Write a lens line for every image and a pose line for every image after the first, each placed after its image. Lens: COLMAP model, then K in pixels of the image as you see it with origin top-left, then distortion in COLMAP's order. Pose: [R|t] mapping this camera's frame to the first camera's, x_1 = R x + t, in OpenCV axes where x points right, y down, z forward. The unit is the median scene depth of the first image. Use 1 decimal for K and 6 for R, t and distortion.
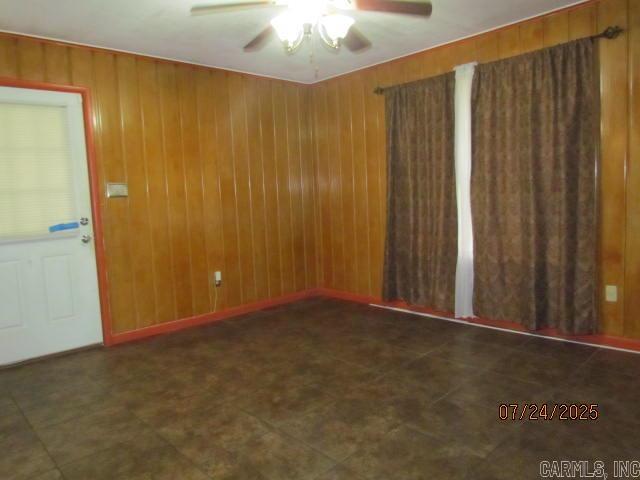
lens RADIAL K [[452.5, 0, 315.7], [0, 452.5, 233.8], [0, 0, 1]] dist [-0.027381, -0.001738]
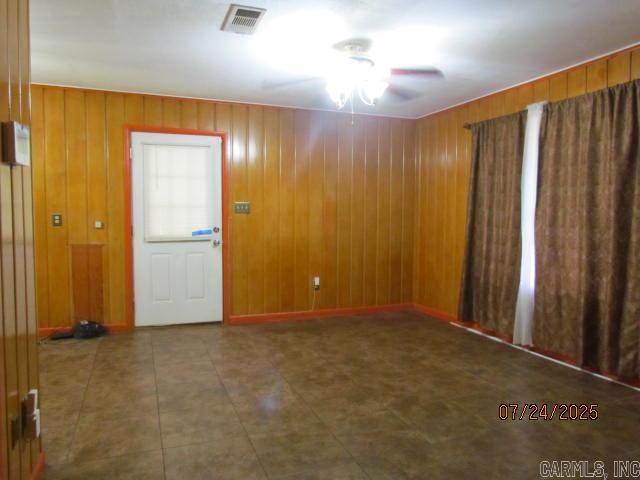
lens RADIAL K [[451.9, 0, 318.8], [0, 451.9, 236.8], [0, 0, 1]] dist [-0.024545, 0.003440]
pose [[0.925615, 0.068044, -0.372299, 0.286129], [-0.077703, 0.996916, -0.010984, -0.015210], [0.370404, 0.039096, 0.928048, -0.156603]]
